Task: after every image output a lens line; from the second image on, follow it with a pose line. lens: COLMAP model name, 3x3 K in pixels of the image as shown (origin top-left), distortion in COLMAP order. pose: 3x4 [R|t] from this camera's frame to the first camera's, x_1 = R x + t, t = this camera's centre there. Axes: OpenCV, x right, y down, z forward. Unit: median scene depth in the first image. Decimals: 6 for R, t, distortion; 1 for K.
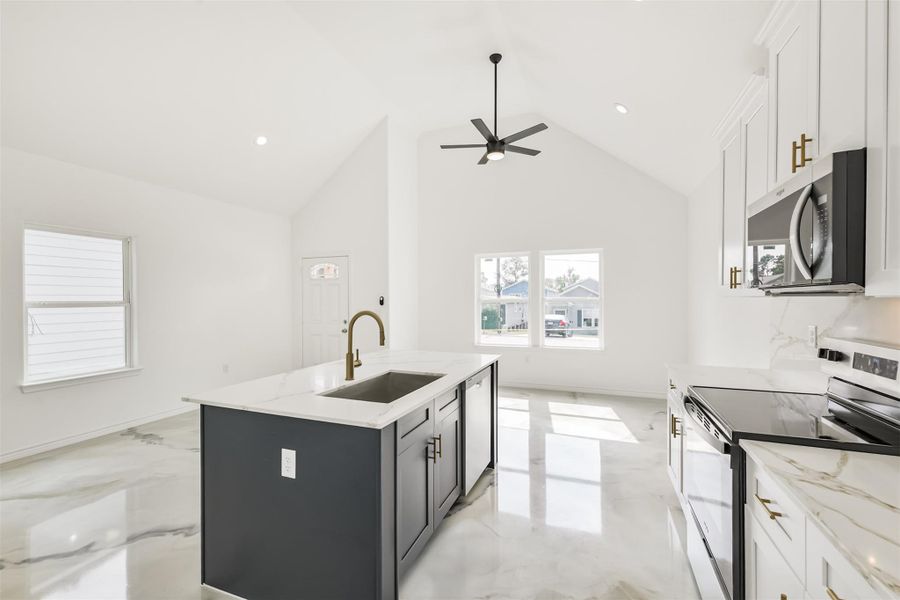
lens RADIAL K [[383.8, 0, 450.8], [0, 383.8, 300.2], [0, 0, 1]] dist [0.018419, -0.006064]
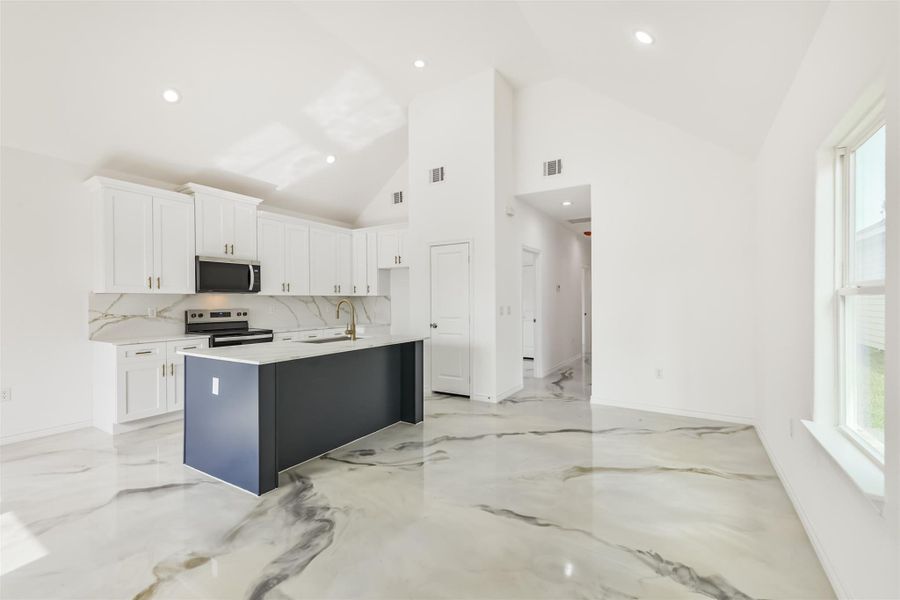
lens RADIAL K [[383.8, 0, 449.7], [0, 383.8, 300.7], [0, 0, 1]] dist [0.018419, -0.006064]
pose [[-0.983153, 0.007547, 0.182628, -0.558476], [0.008203, 0.999962, 0.002836, 0.018516], [-0.182600, 0.004286, -0.983178, 1.457132]]
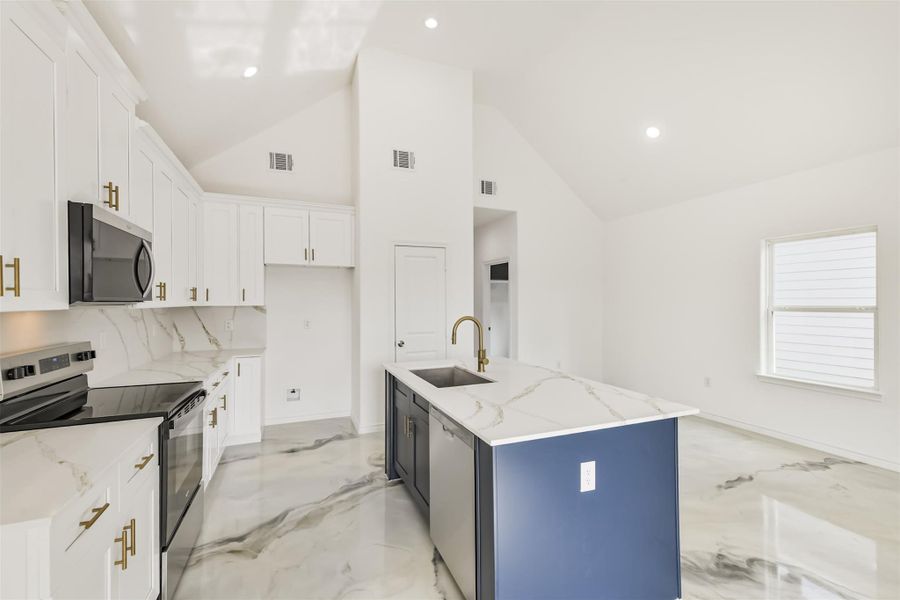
lens RADIAL K [[383.8, 0, 448.7], [0, 383.8, 304.6], [0, 0, 1]] dist [0.018419, -0.006064]
pose [[-0.725030, 0.008947, -0.688659, 0.377718], [0.002300, 0.999941, 0.010570, -0.013079], [0.688713, 0.006079, -0.725009, 1.033867]]
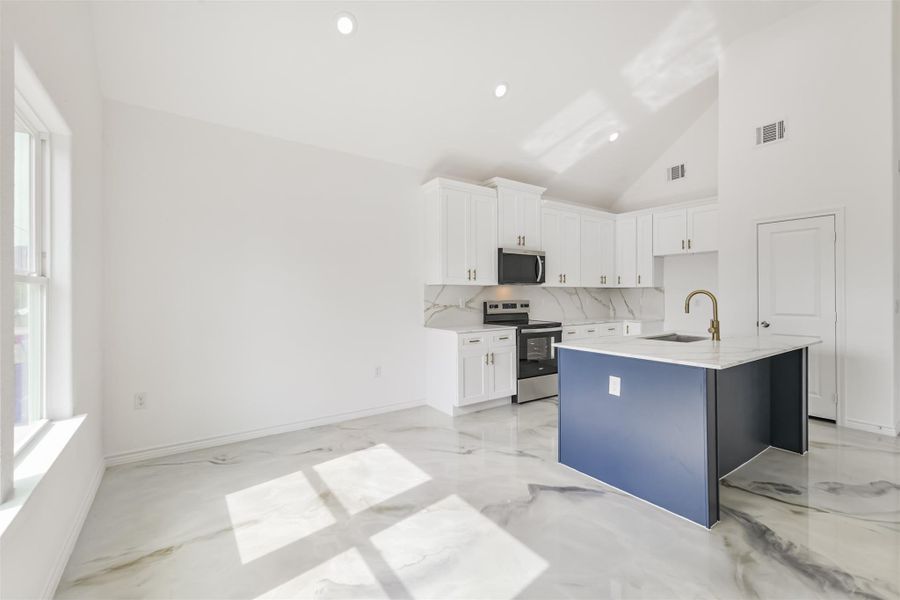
lens RADIAL K [[383.8, 0, 449.4], [0, 383.8, 294.3], [0, 0, 1]] dist [0.018419, -0.006064]
pose [[-0.833545, 0.002954, 0.552443, -0.130750], [0.005282, 0.999983, 0.002622, 0.018710], [-0.552426, 0.005104, -0.833546, 1.520025]]
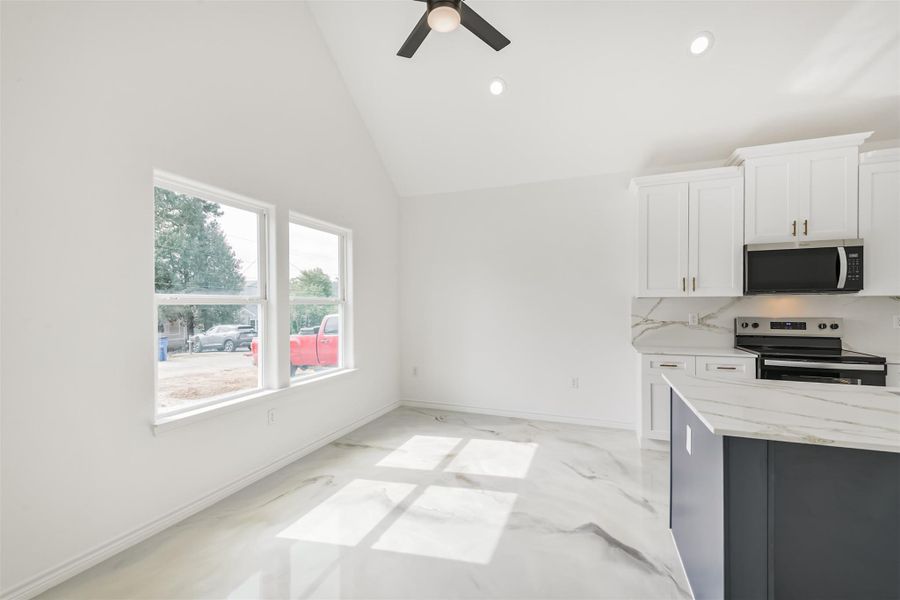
lens RADIAL K [[383.8, 0, 450.4], [0, 383.8, 308.1], [0, 0, 1]] dist [0.018419, -0.006064]
pose [[-0.007590, -0.003821, 0.999964, -0.460439], [0.006160, 0.999974, 0.003868, 0.014112], [-0.999952, 0.006189, -0.007566, 1.124383]]
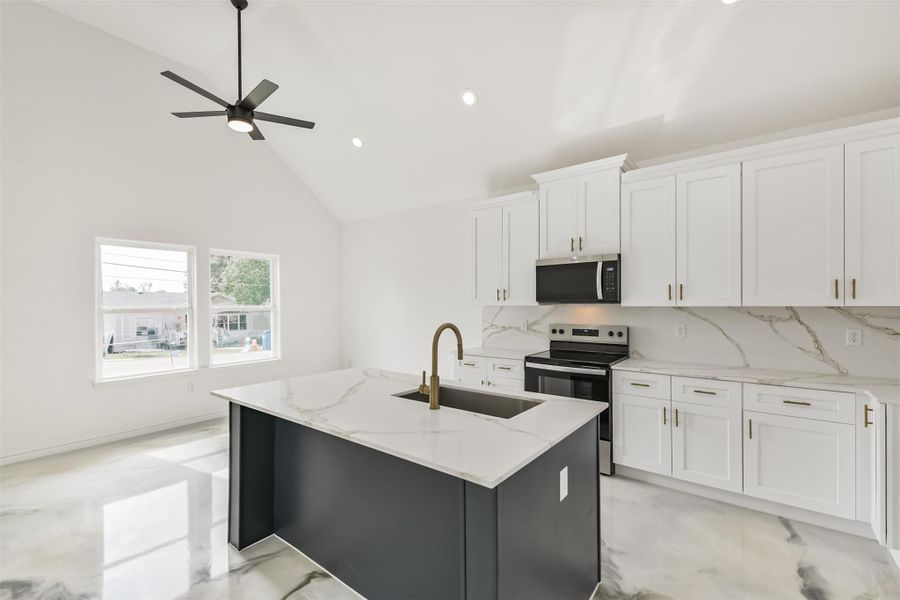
lens RADIAL K [[383.8, 0, 455.3], [0, 383.8, 307.9], [0, 0, 1]] dist [0.018419, -0.006064]
pose [[0.274643, -0.009709, 0.961497, -0.587306], [0.007479, 0.999940, 0.007961, -0.008322], [-0.961517, 0.005005, 0.274699, 0.410579]]
